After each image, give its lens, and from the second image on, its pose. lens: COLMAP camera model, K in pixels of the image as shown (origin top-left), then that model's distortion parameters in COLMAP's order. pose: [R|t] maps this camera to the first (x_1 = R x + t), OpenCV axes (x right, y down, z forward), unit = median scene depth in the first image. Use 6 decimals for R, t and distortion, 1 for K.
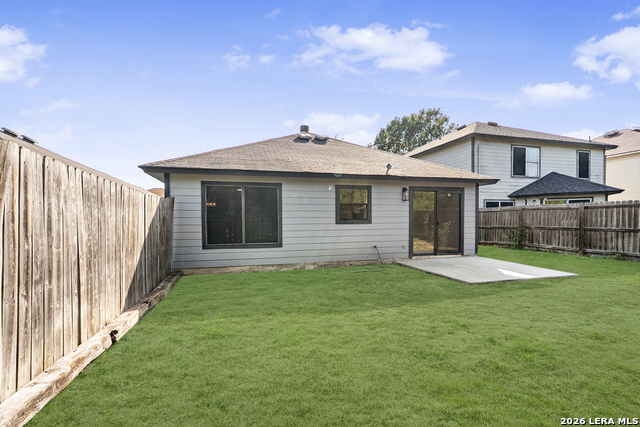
lens RADIAL K [[297.1, 0, 322.8], [0, 297.1, 211.4], [0, 0, 1]] dist [-0.003357, -0.000499]
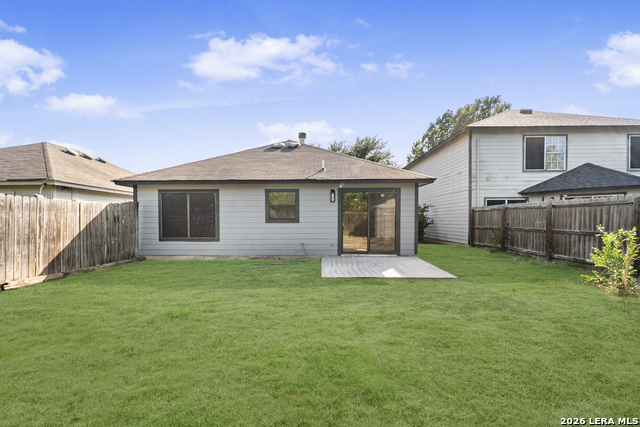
lens RADIAL K [[297.1, 0, 322.8], [0, 297.1, 211.4], [0, 0, 1]] dist [-0.003357, -0.000499]
pose [[0.955773, -0.003005, -0.294091, 0.530275], [0.004159, 0.999986, 0.003302, -0.004753], [0.294077, -0.004379, 0.955772, -0.036282]]
